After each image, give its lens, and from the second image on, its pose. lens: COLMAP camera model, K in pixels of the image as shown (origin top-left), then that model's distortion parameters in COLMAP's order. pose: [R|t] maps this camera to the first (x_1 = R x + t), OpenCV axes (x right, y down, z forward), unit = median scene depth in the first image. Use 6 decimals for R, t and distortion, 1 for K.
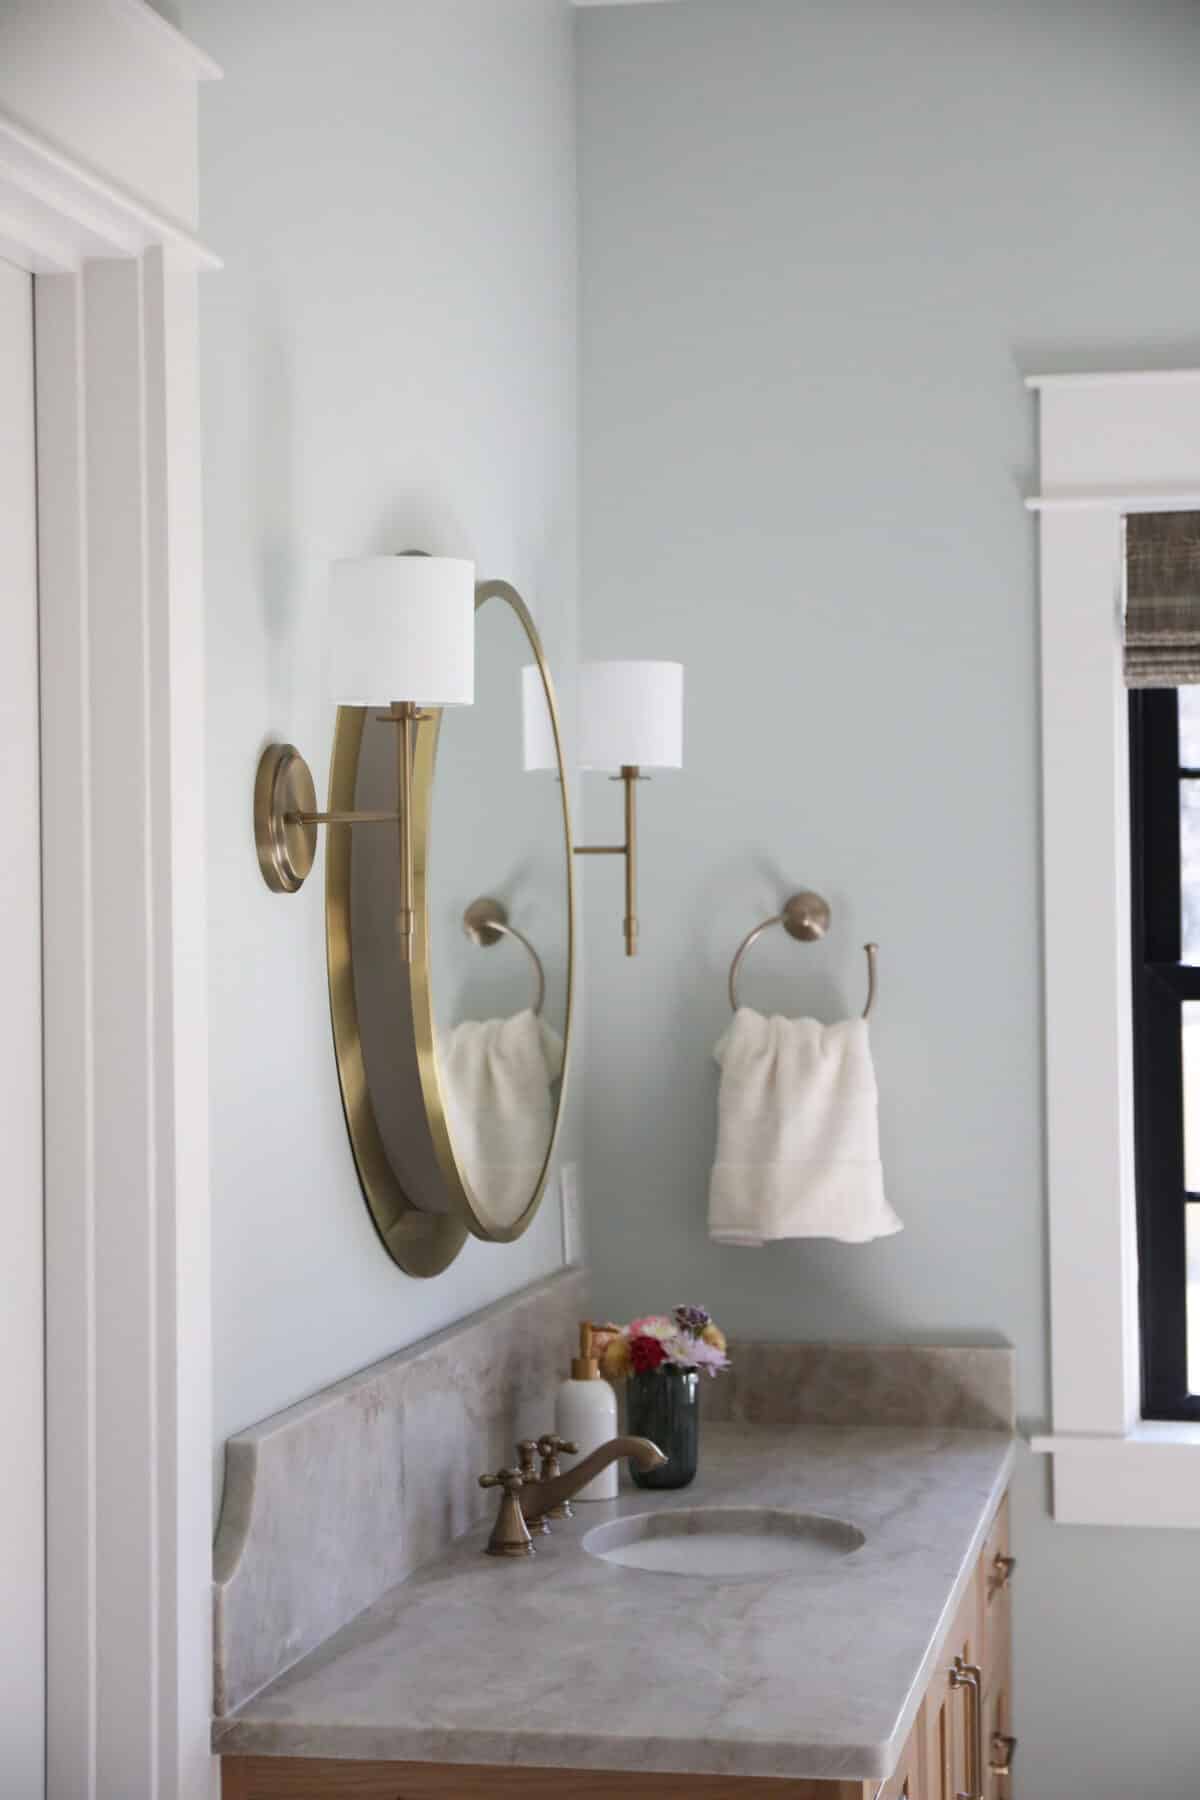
lens RADIAL K [[3250.1, 0, 603.0], [0, 3250.1, 883.3], [0, 0, 1]] dist [0.096170, 0.000000]
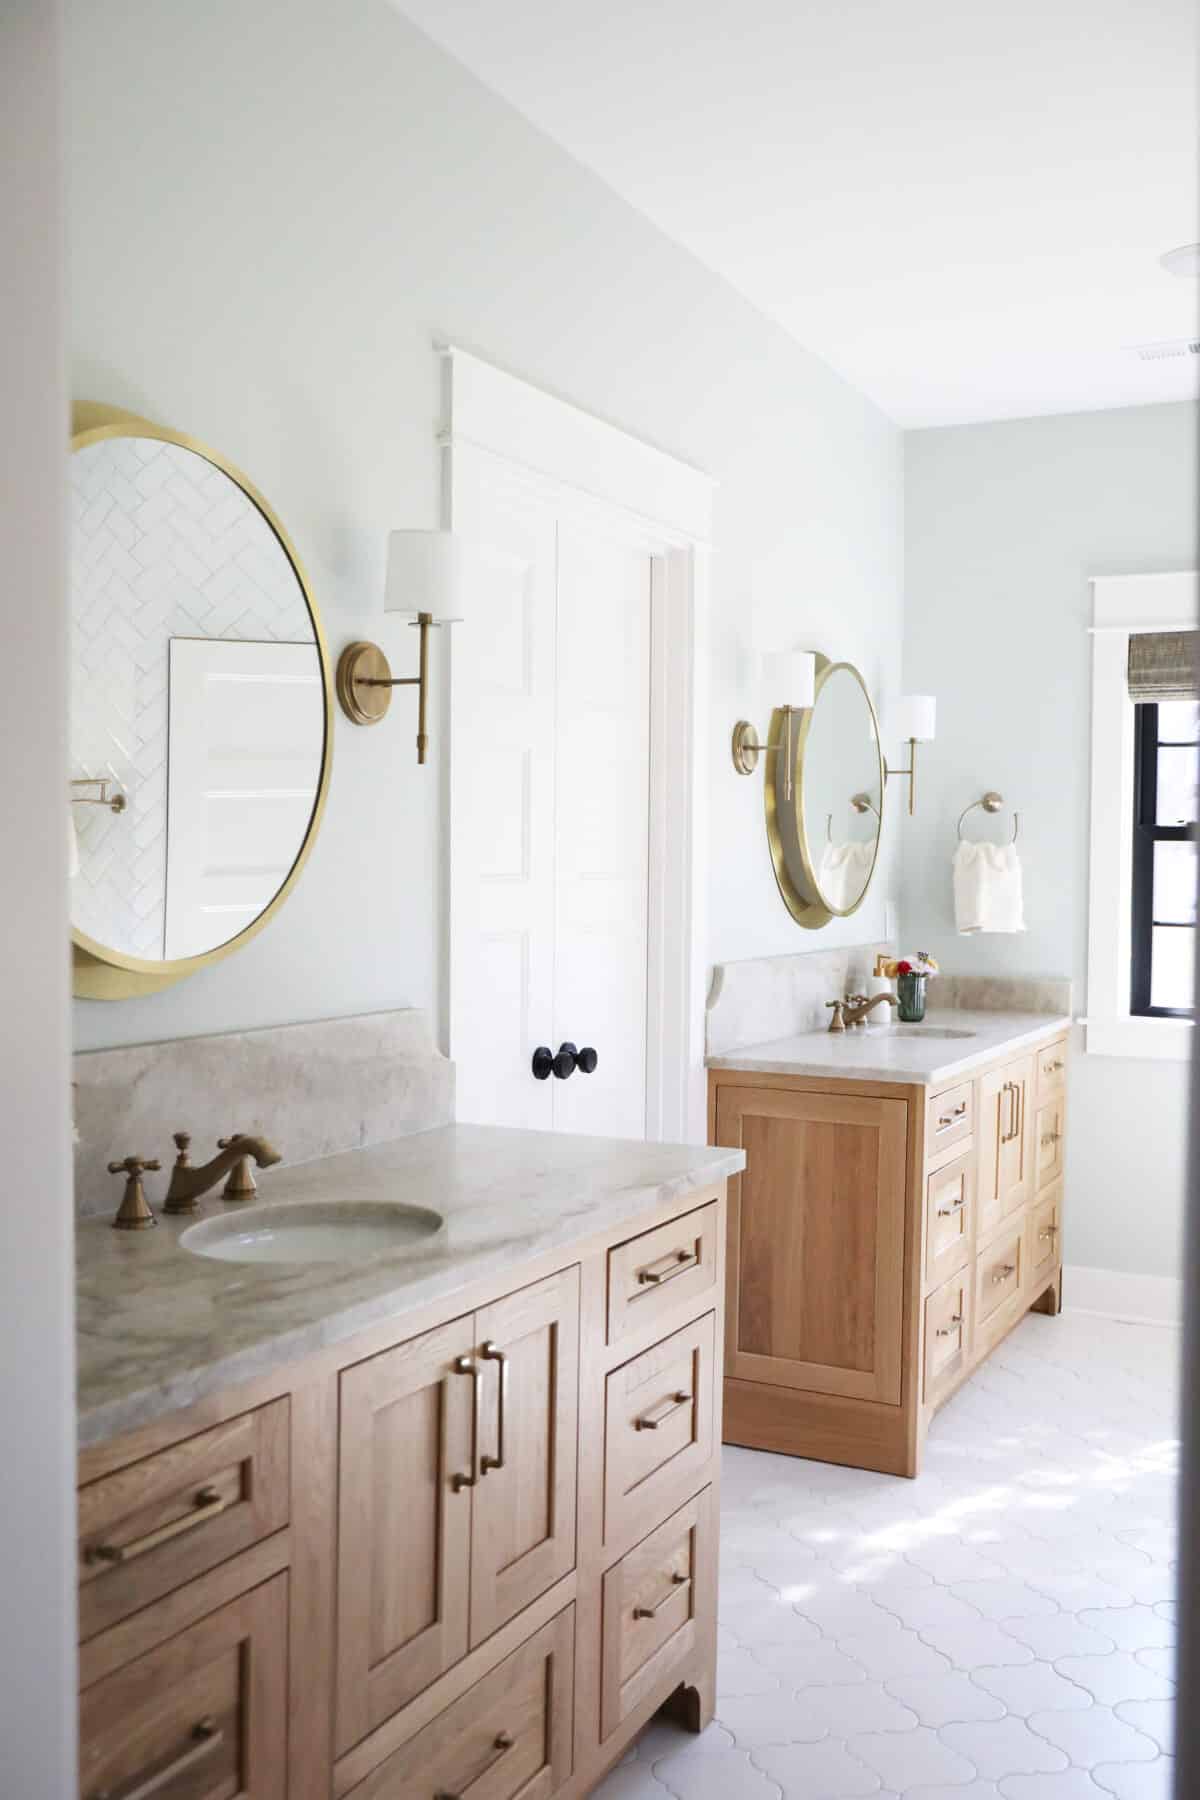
lens RADIAL K [[1657.7, 0, 606.8], [0, 1657.7, 912.3], [0, 0, 1]] dist [-0.019163, 0.000000]
pose [[0.965781, 0.031148, -0.257482, 0.120574], [-0.017910, 0.998402, 0.053597, 0.035510], [0.258740, -0.047152, 0.964795, -0.306409]]
